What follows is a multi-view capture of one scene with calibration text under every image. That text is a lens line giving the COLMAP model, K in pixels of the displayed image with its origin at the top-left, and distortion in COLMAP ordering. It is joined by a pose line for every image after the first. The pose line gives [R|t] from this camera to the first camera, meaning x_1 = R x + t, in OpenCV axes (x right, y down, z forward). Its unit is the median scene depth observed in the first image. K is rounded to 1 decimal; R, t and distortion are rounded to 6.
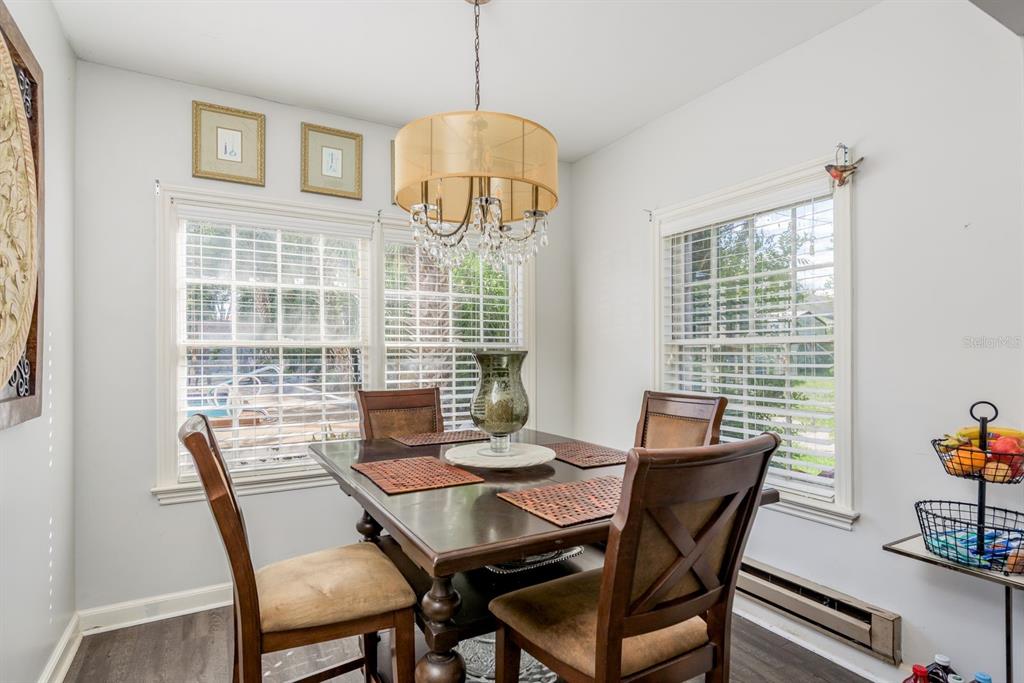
lens RADIAL K [[521.1, 0, 510.3], [0, 521.1, 348.5], [0, 0, 1]] dist [0.018489, -0.006038]
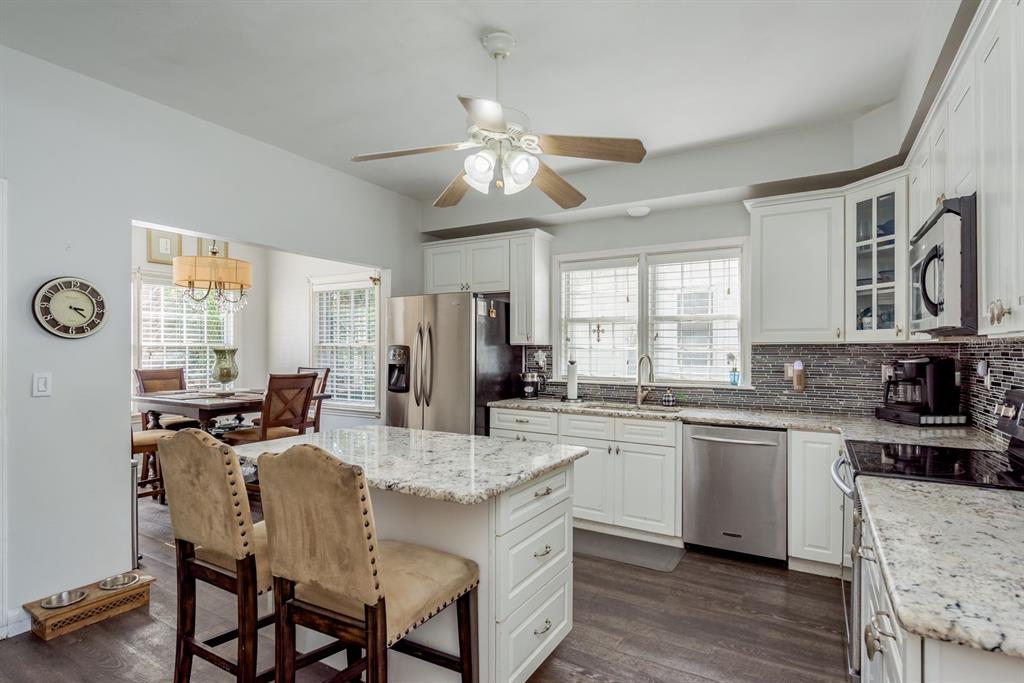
lens RADIAL K [[521.1, 0, 514.7], [0, 521.1, 349.8], [0, 0, 1]] dist [0.018489, -0.006038]
pose [[0.864612, 0.005780, 0.502407, -0.048844], [-0.008894, 0.999953, 0.003802, -0.006187], [-0.502361, -0.007756, 0.864623, -1.125076]]
